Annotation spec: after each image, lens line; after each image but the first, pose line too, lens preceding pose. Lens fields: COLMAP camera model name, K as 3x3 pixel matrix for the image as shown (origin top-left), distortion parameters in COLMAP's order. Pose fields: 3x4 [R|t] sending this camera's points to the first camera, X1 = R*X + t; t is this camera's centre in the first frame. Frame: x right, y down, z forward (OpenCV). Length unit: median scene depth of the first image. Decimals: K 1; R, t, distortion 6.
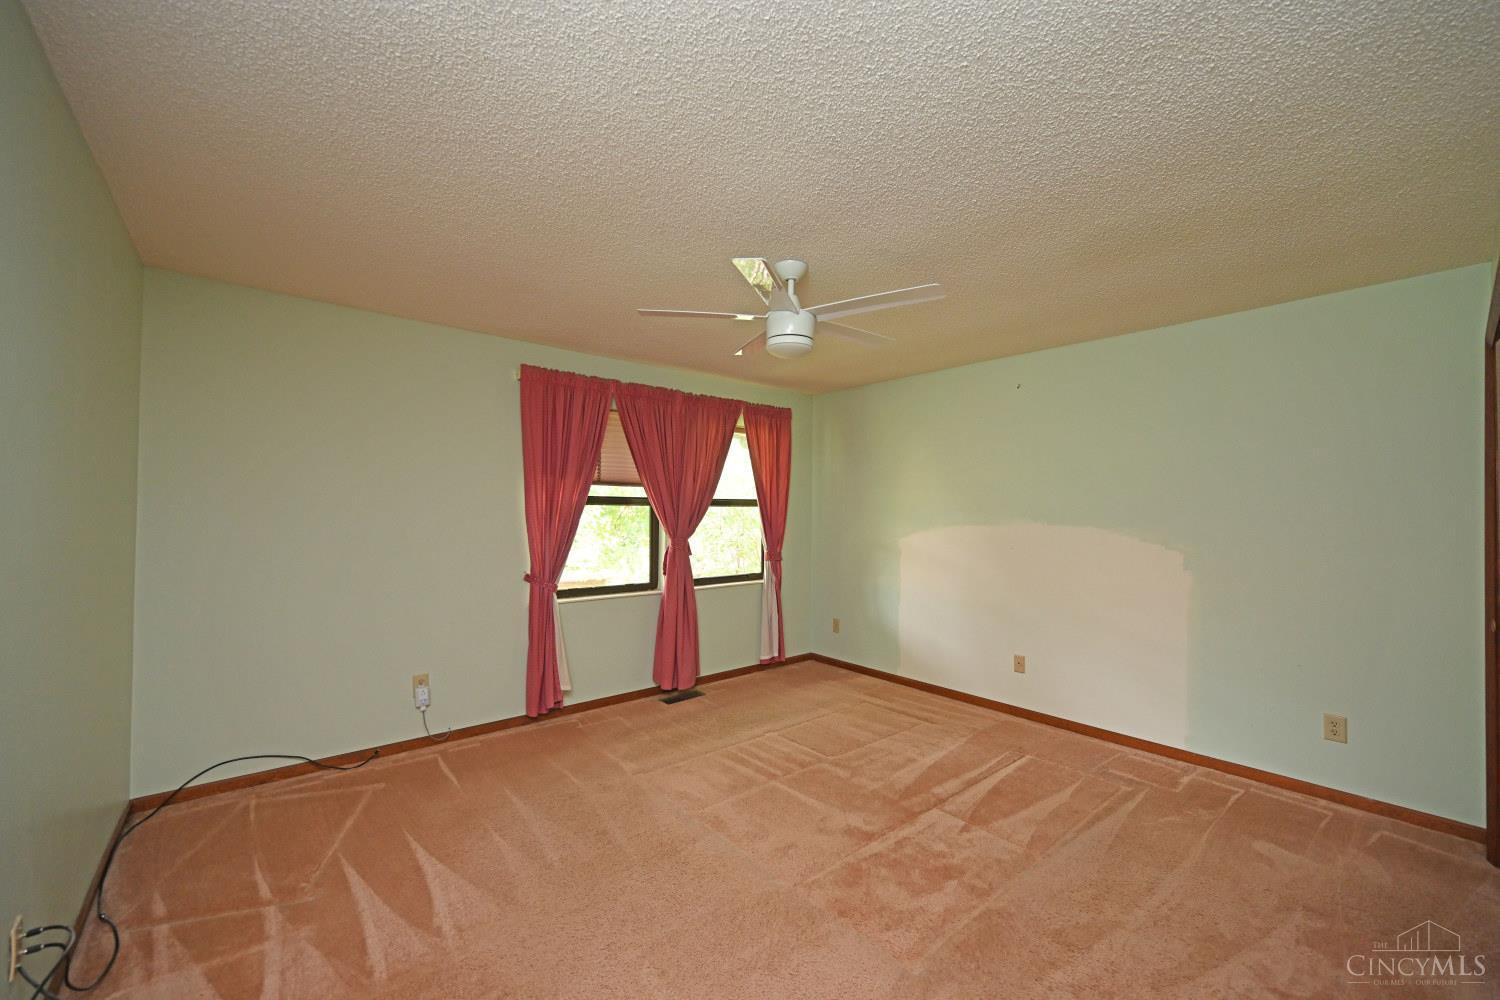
lens RADIAL K [[592.7, 0, 750.8], [0, 592.7, 504.2], [0, 0, 1]] dist [0.000064, -0.000146]
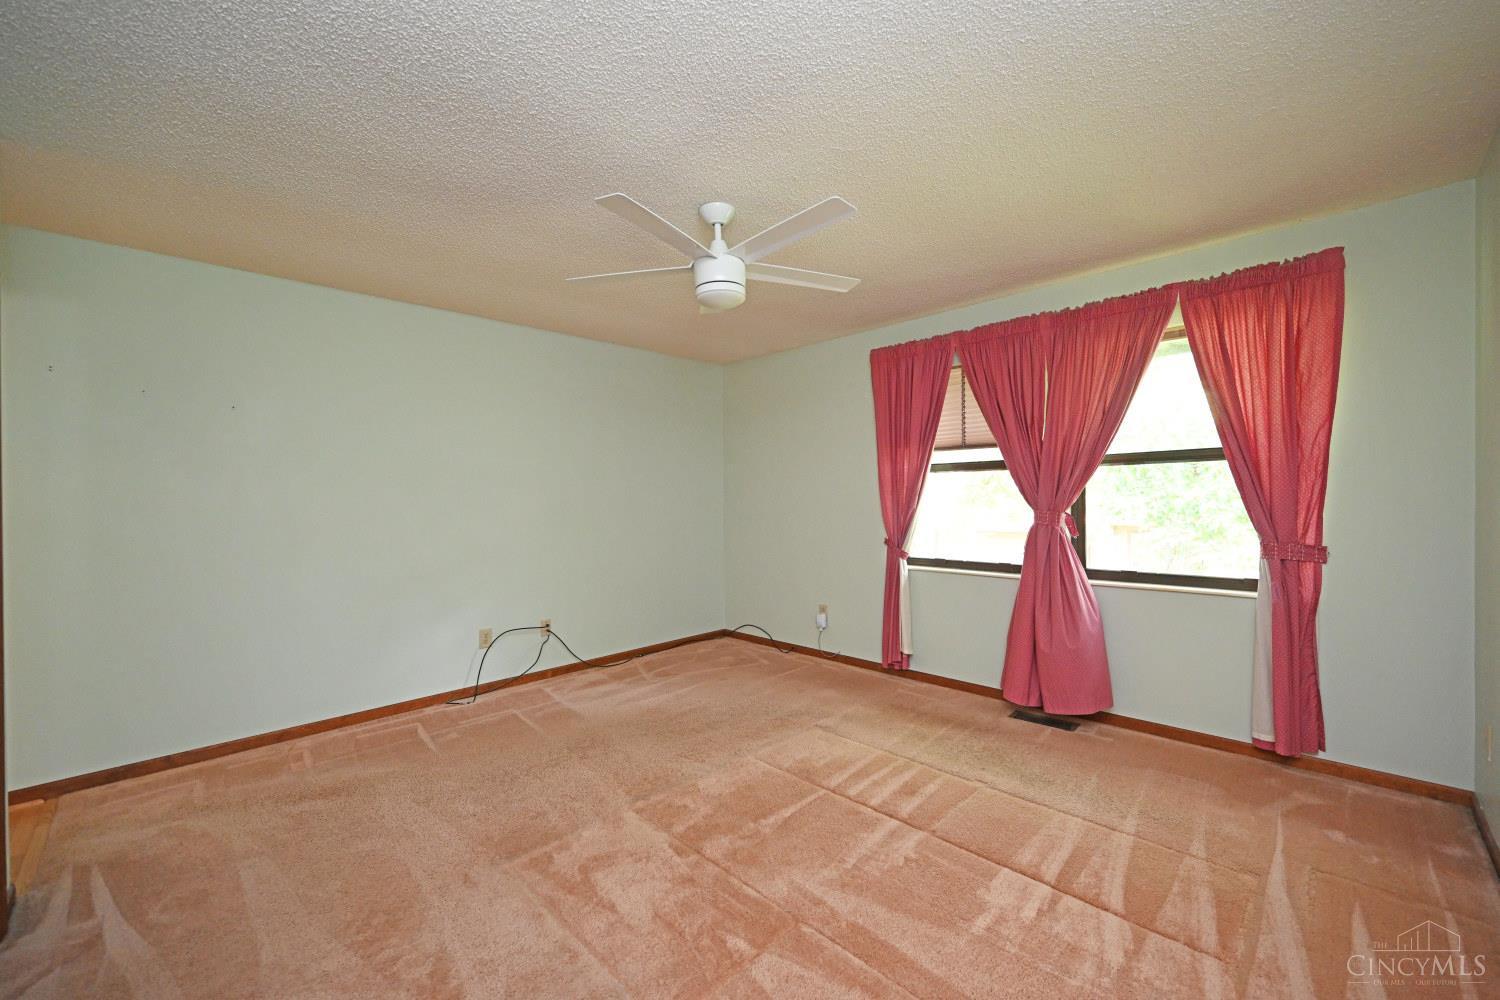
lens RADIAL K [[592.7, 0, 750.8], [0, 592.7, 504.2], [0, 0, 1]] dist [0.000064, -0.000146]
pose [[0.081130, 0.011911, -0.996632, 0.634219], [0.032994, 0.999348, 0.014629, 0.027424], [0.996157, -0.034070, 0.080684, 0.602801]]
